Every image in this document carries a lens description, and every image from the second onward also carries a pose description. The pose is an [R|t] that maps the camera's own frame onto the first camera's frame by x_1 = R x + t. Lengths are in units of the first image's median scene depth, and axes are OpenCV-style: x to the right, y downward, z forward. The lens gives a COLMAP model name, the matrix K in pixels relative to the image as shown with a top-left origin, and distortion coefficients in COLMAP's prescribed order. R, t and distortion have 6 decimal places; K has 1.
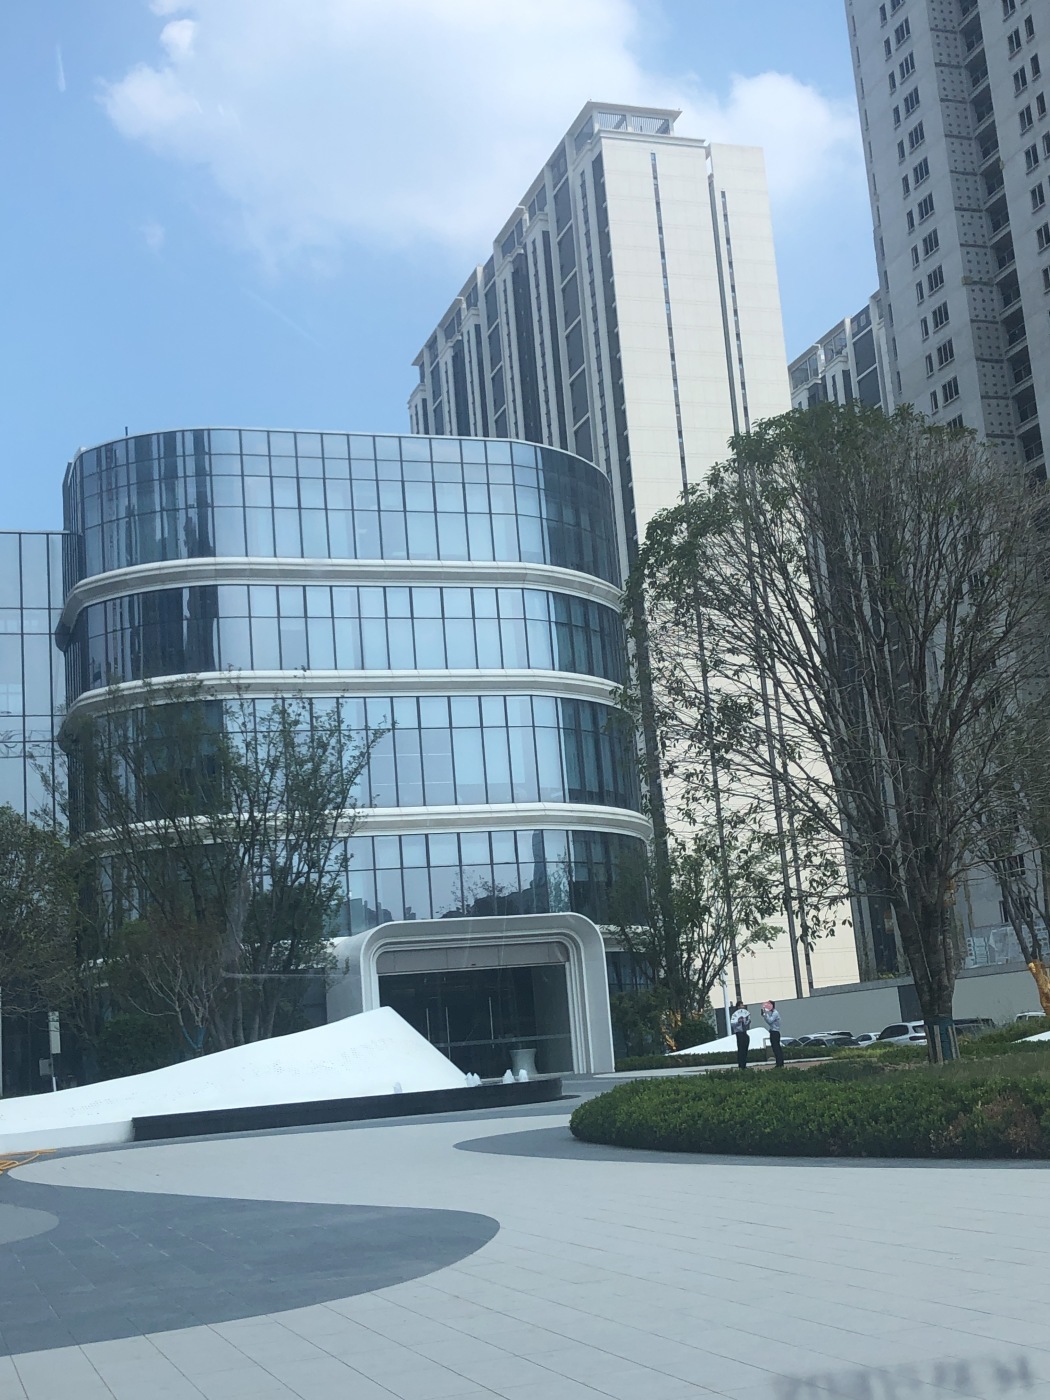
lens RADIAL K [[1782.2, 0, 548.7], [0, 1782.2, 663.8], [0, 0, 1]] dist [0.319061, -1.105301]
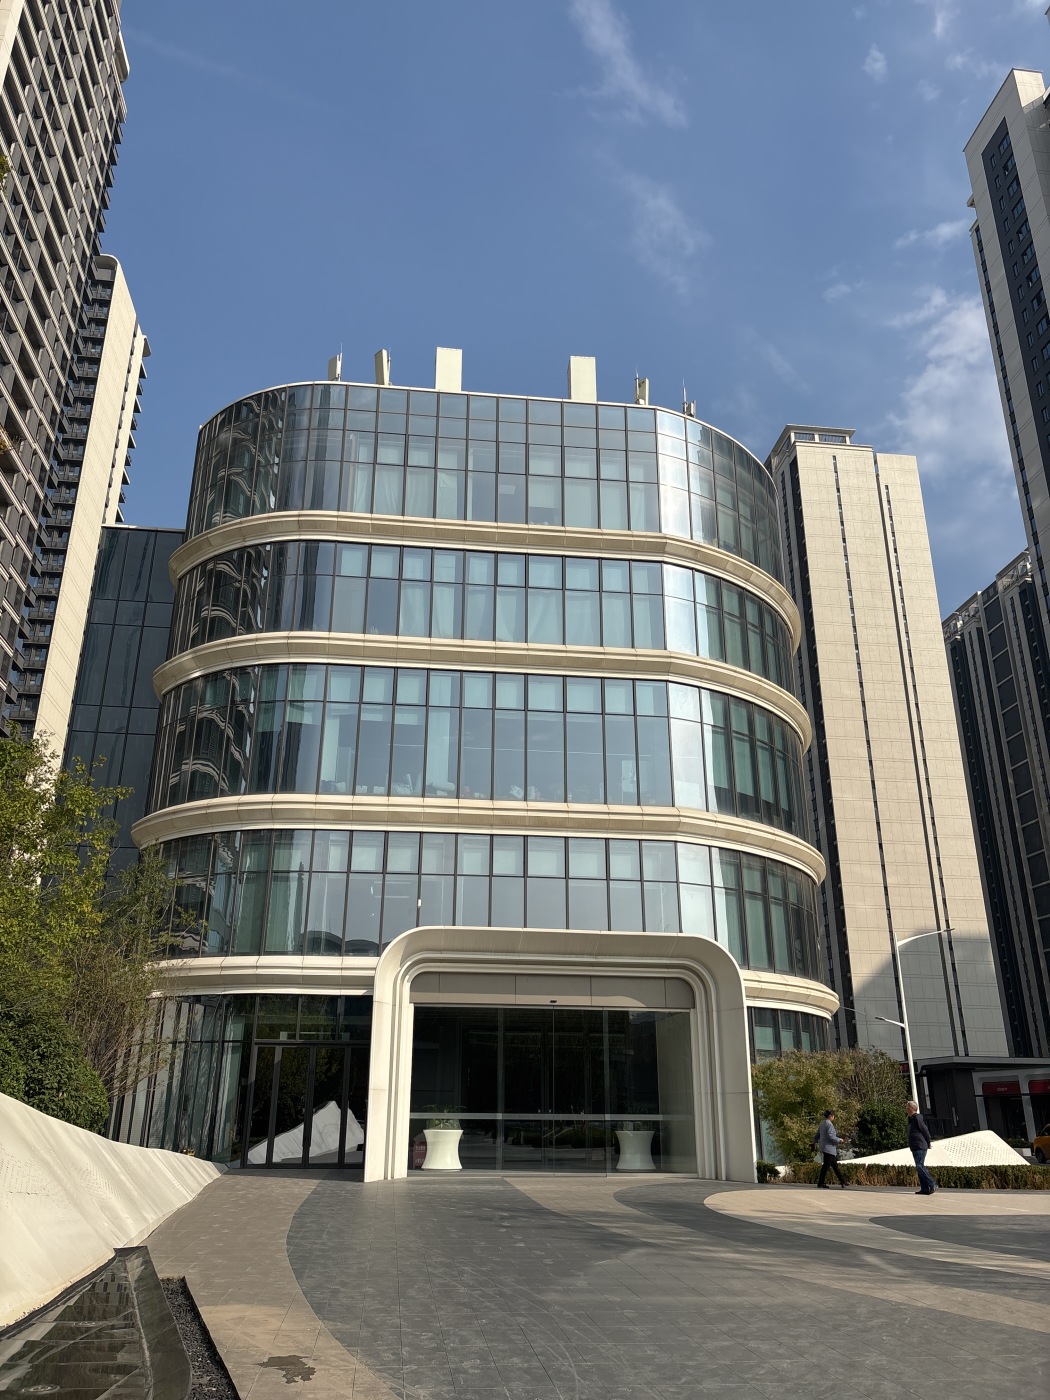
lens RADIAL K [[1064.5, 0, 525.0], [0, 1064.5, 700.0], [0, 0, 1]] dist [0.040549, 0.000237]
pose [[0.973776, -0.001391, -0.227504, 0.023692], [-0.031084, 0.989790, -0.139102, 0.060482], [0.225375, 0.142526, 0.963791, 0.321098]]
